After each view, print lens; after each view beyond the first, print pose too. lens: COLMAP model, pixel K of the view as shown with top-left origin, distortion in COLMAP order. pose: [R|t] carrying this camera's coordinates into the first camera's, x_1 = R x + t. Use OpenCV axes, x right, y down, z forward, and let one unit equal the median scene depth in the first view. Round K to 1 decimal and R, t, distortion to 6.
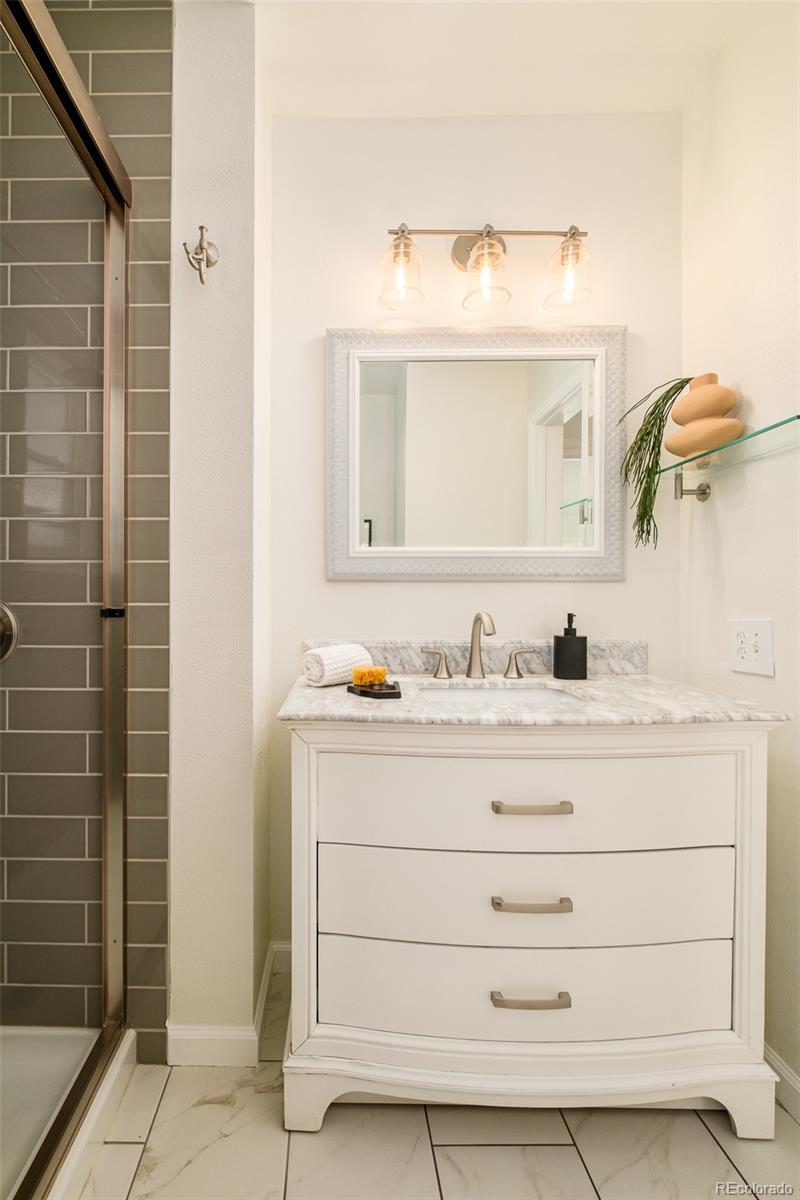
lens RADIAL K [[526.9, 0, 400.6], [0, 526.9, 581.8], [0, 0, 1]] dist [-0.001189, 0.000208]
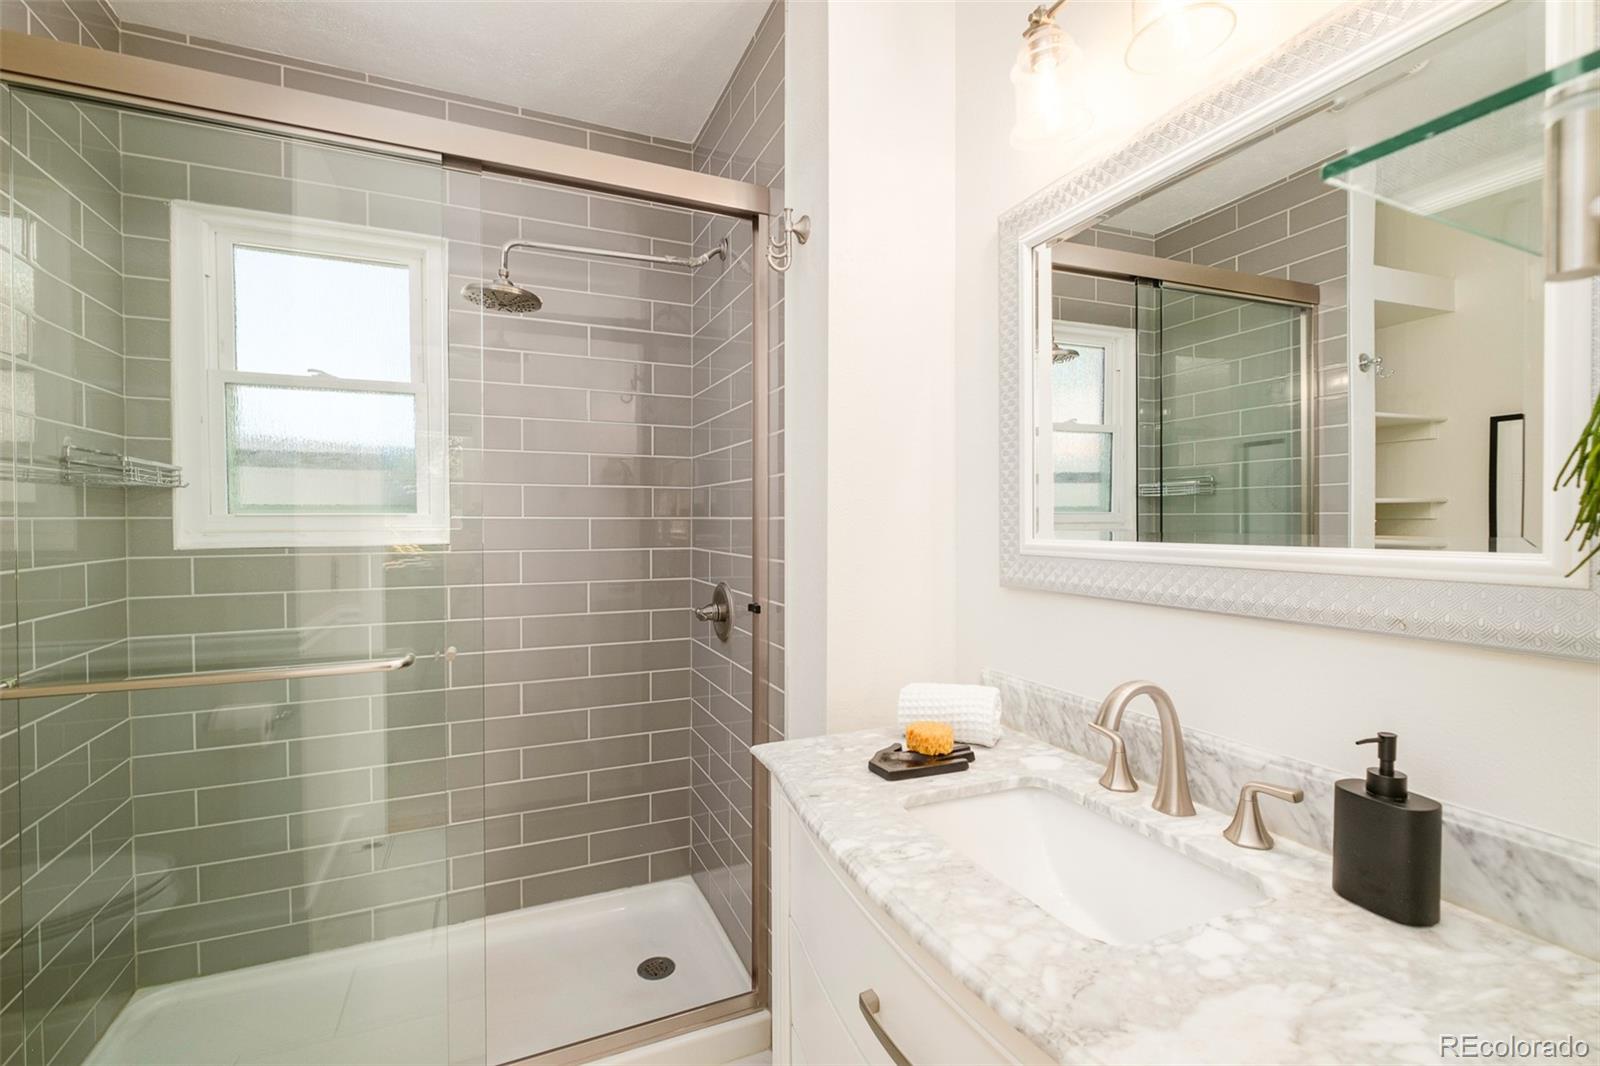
lens RADIAL K [[702.5, 0, 800.0], [0, 702.5, 533.0], [0, 0, 1]] dist [-0.001189, 0.000208]
pose [[0.348909, 0.012756, -0.937070, 0.630690], [-0.002315, 0.999916, 0.012749, -0.084140], [0.937154, -0.002279, 0.348909, 0.444147]]
